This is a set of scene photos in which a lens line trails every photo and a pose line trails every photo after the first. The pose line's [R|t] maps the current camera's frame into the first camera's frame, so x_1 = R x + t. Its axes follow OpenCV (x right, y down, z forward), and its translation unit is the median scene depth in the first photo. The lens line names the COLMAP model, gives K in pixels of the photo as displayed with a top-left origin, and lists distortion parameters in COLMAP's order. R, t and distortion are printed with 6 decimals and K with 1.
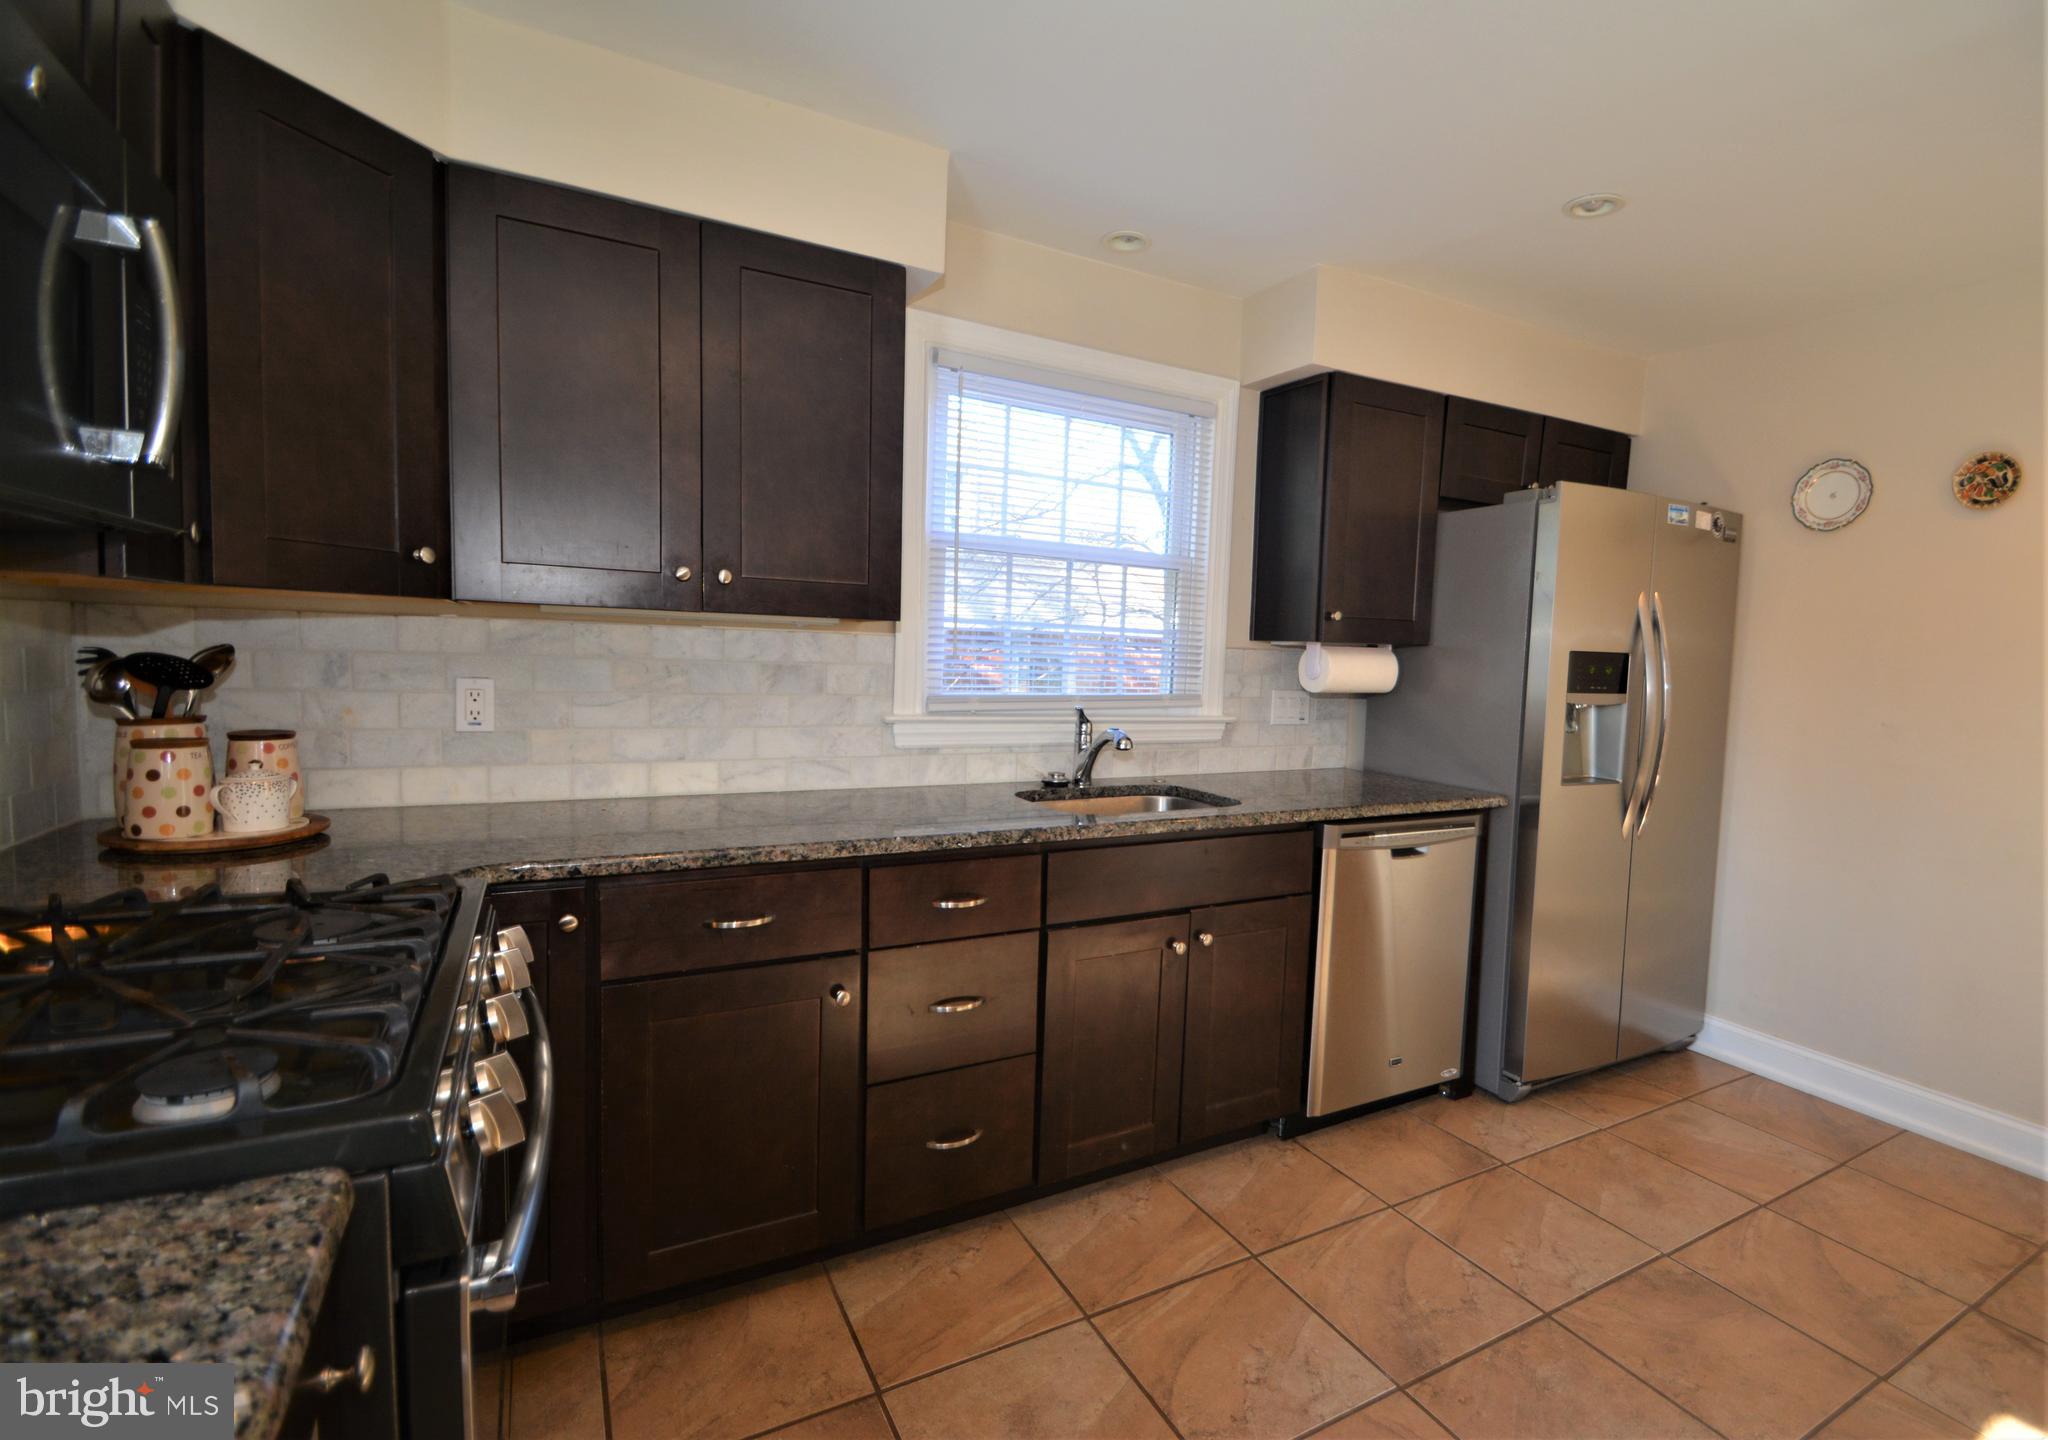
lens RADIAL K [[966.0, 0, 1025.7], [0, 966.0, 728.9], [0, 0, 1]] dist [0.004760, -0.000008]
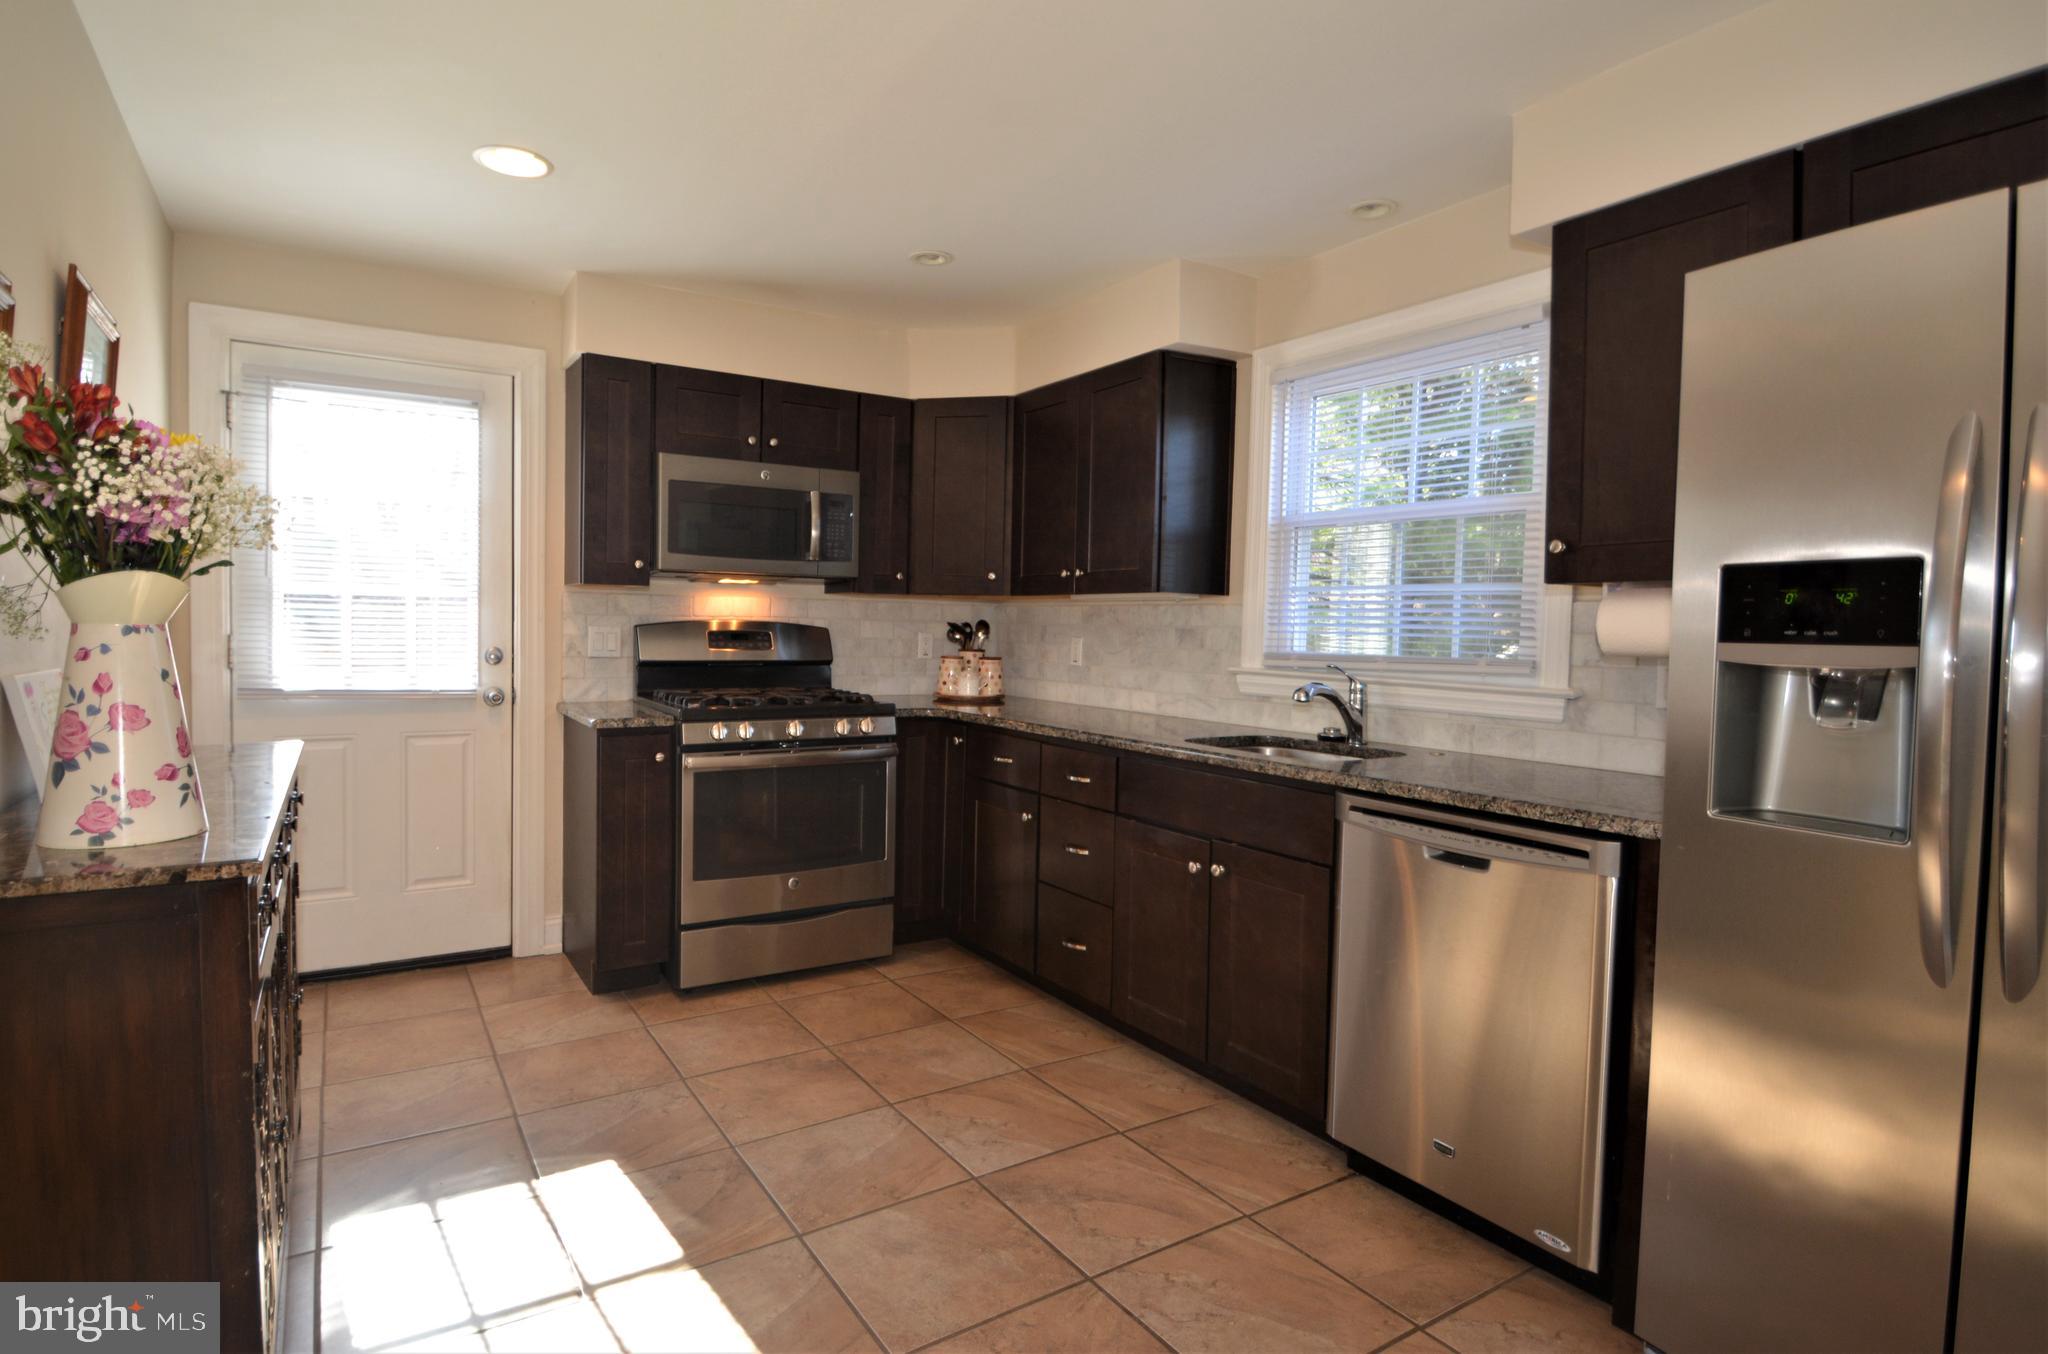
lens RADIAL K [[987.5, 0, 1024.1], [0, 987.5, 661.5], [0, 0, 1]] dist [0.000071, -0.000053]
pose [[0.101063, 0.001168, -0.994879, 1.181335], [-0.104887, 0.994439, -0.009488, 0.021148], [0.989336, 0.105309, 0.100624, 0.620735]]
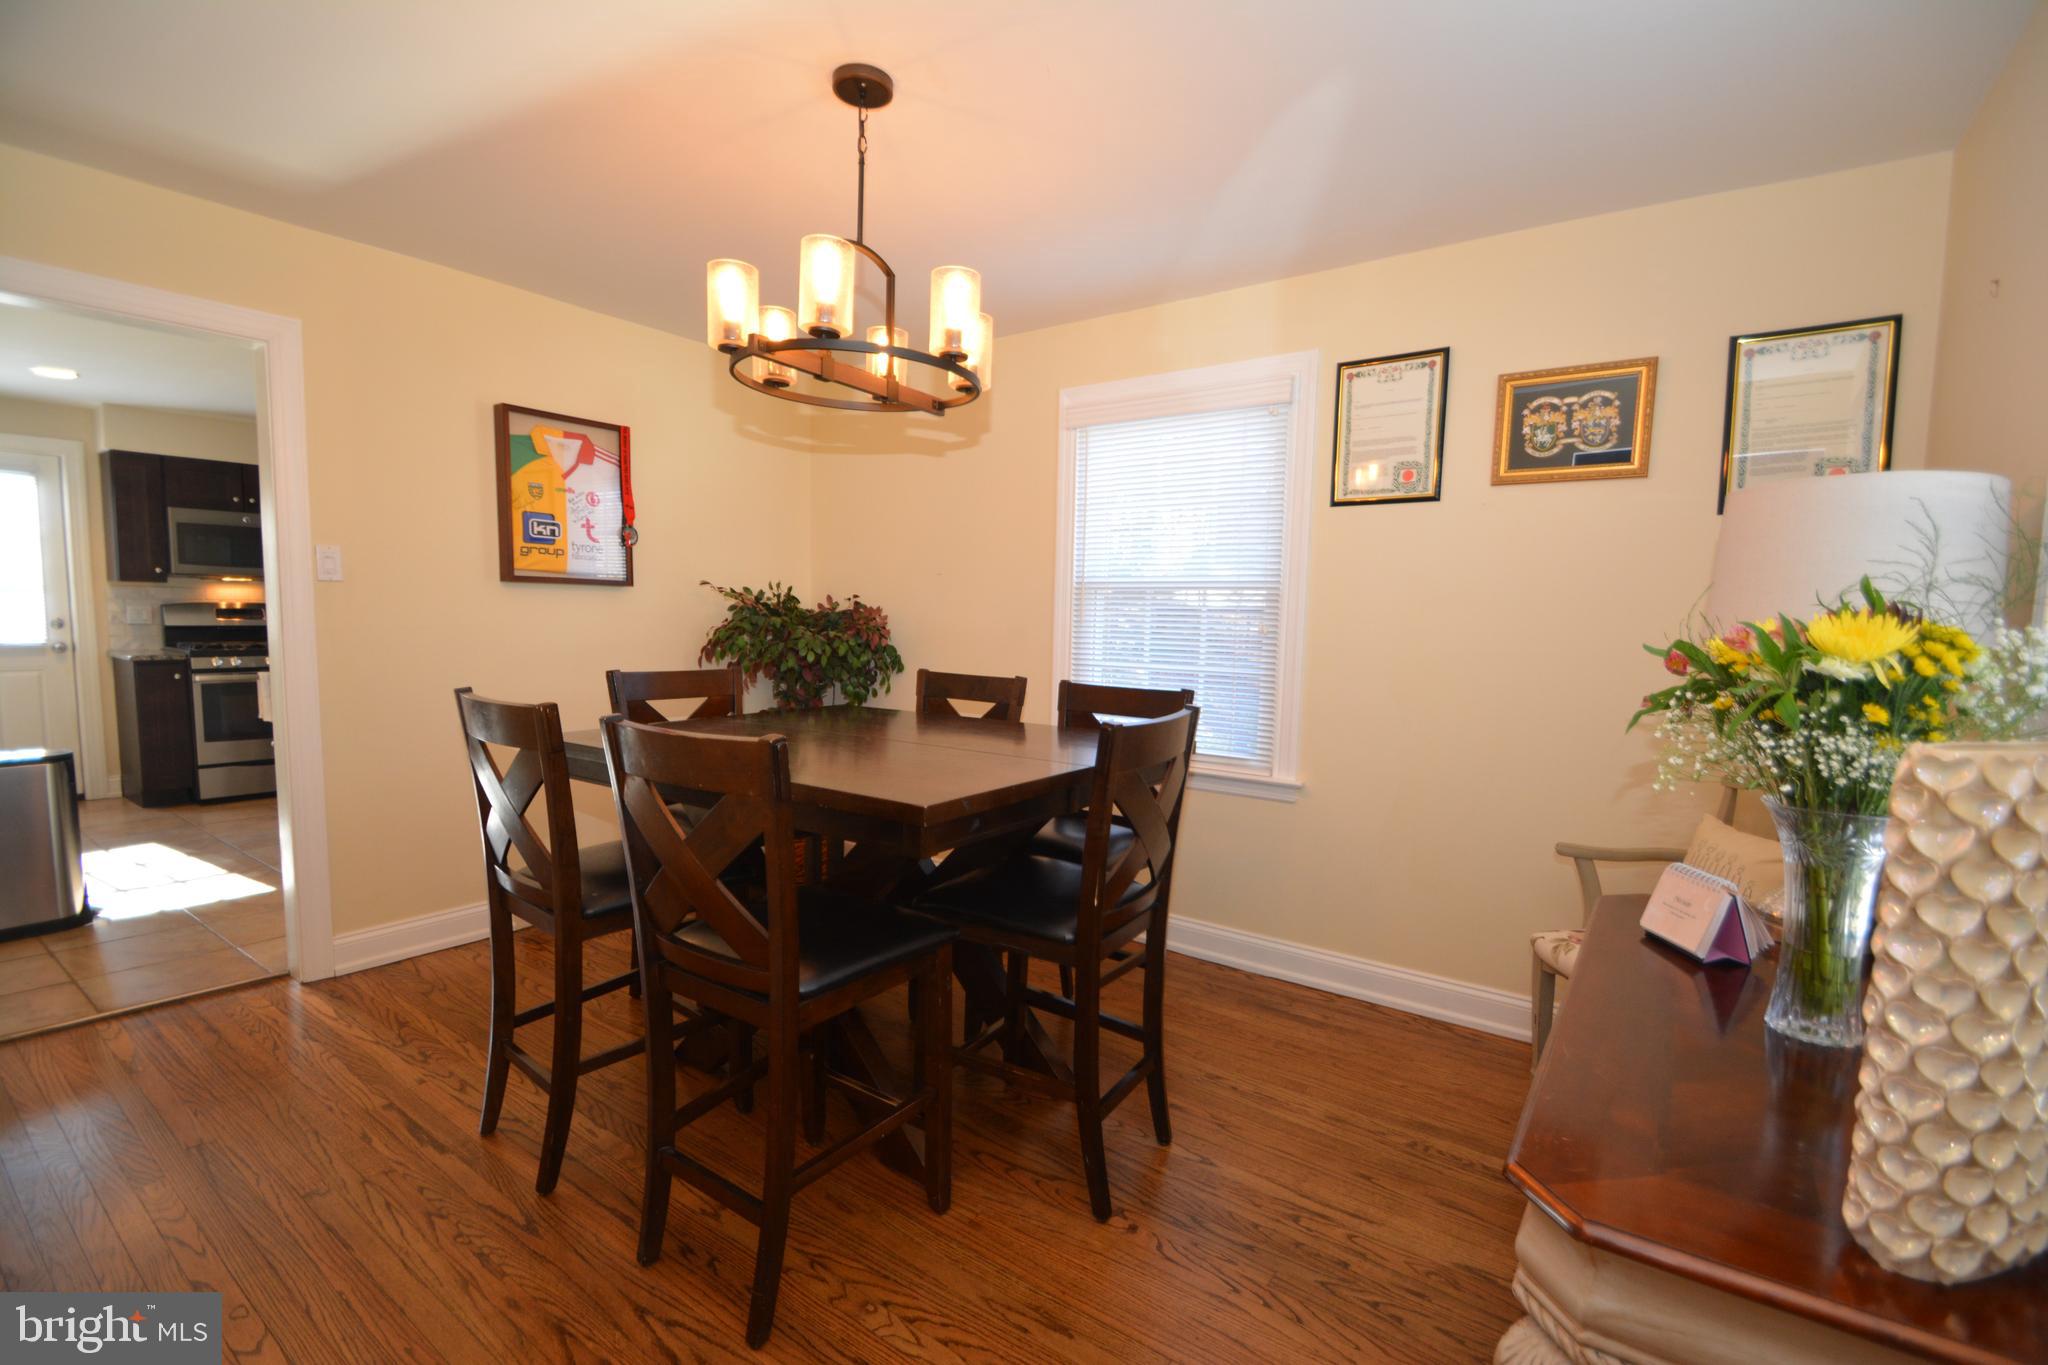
lens RADIAL K [[924.9, 0, 1024.0], [0, 924.9, 696.9], [0, 0, 1]] dist [0.000816, -0.000888]
pose [[0.415070, 0.052957, -0.908247, 2.225189], [-0.083021, 0.996344, 0.020153, 0.018821], [0.905994, 0.067039, 0.417949, 1.020781]]
